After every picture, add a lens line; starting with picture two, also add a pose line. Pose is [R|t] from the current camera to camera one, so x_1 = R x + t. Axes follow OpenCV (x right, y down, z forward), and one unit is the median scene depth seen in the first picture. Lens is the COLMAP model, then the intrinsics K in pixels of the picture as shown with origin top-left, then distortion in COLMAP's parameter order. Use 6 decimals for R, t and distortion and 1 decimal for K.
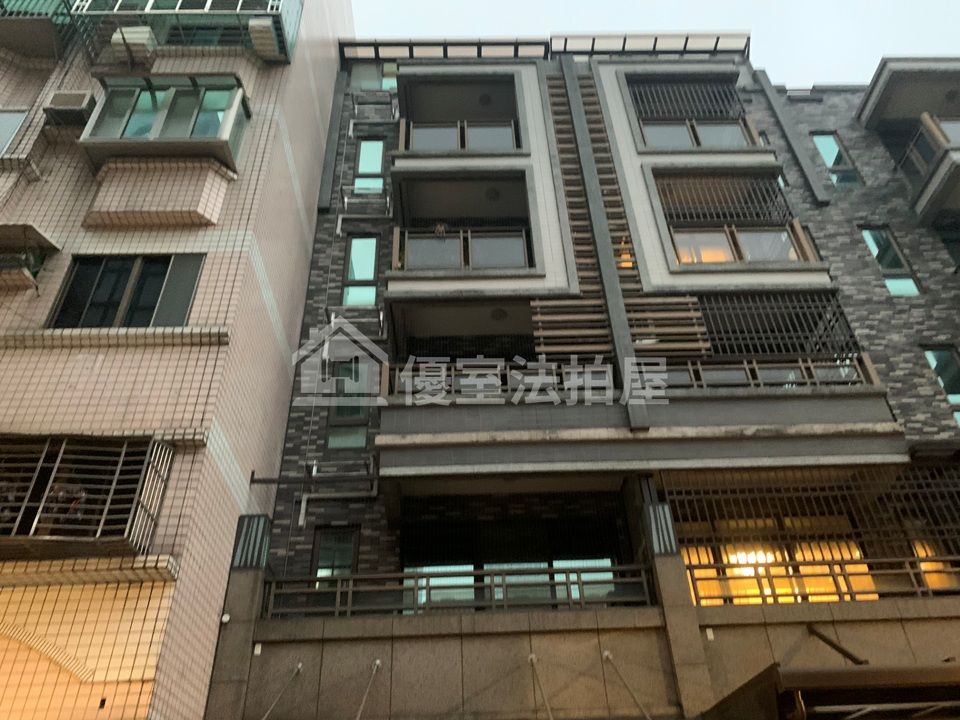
lens RADIAL K [[741.5, 0, 483.6], [0, 741.5, 367.1], [0, 0, 1]] dist [0.036943, -0.039325]
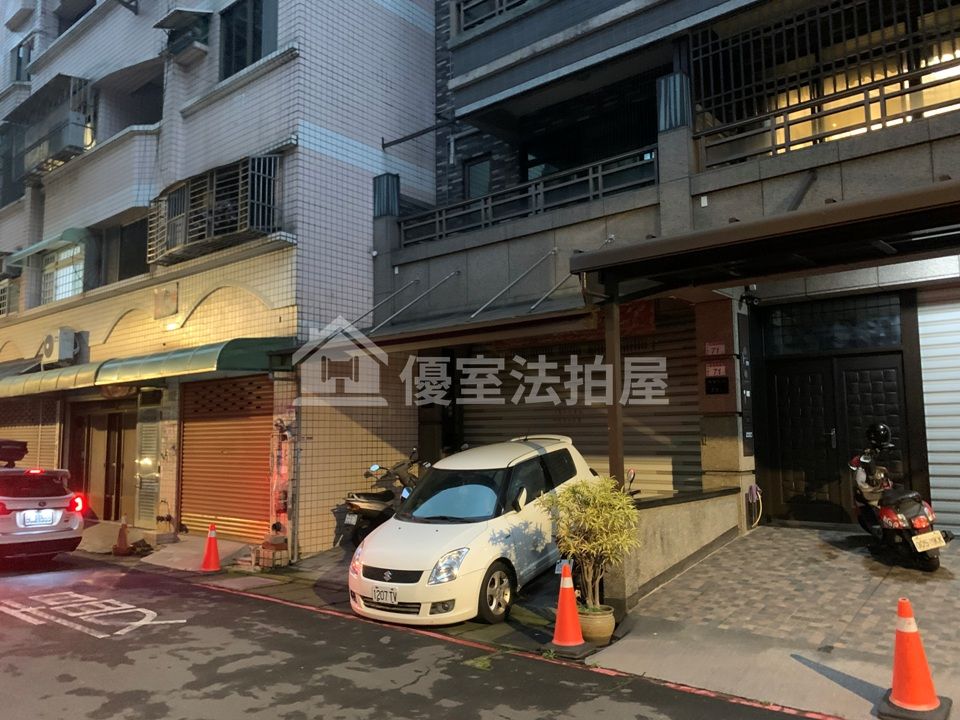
lens RADIAL K [[741.5, 0, 467.1], [0, 741.5, 365.2], [0, 0, 1]] dist [0.036943, -0.039325]
pose [[0.749140, -0.033597, -0.661559, 0.666224], [0.386253, 0.833509, 0.395059, 0.017024], [0.538142, -0.551484, 0.637392, 0.053469]]
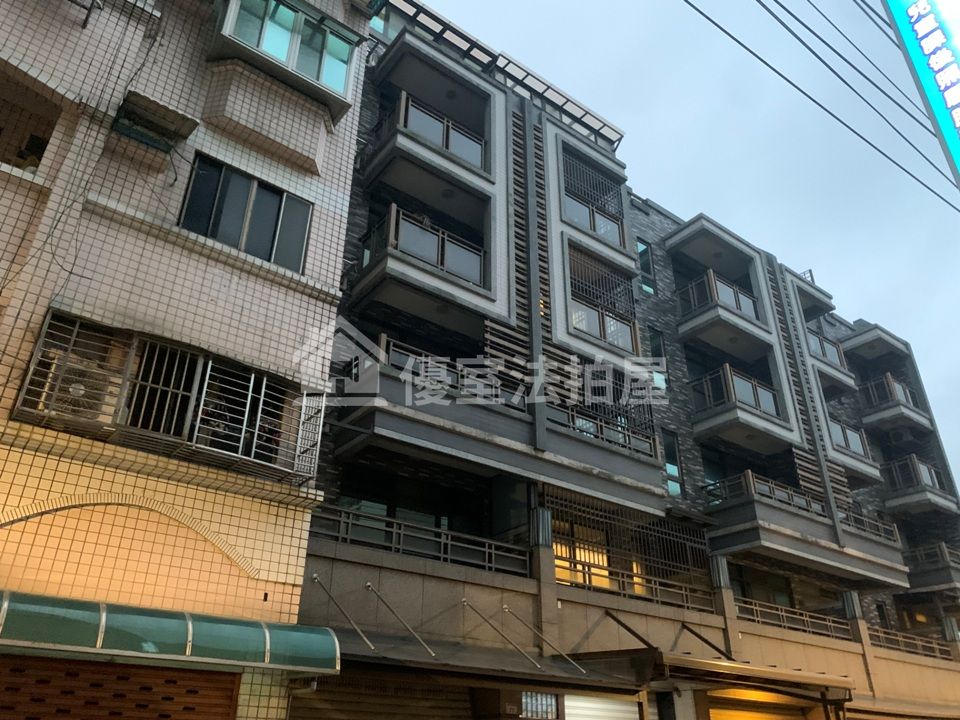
lens RADIAL K [[741.5, 0, 479.2], [0, 741.5, 362.4], [0, 0, 1]] dist [0.036943, -0.039325]
pose [[0.804959, 0.328005, 0.494423, -0.683344], [-0.391795, 0.919633, 0.027780, -0.067366], [-0.445575, -0.216075, 0.868778, -0.126513]]
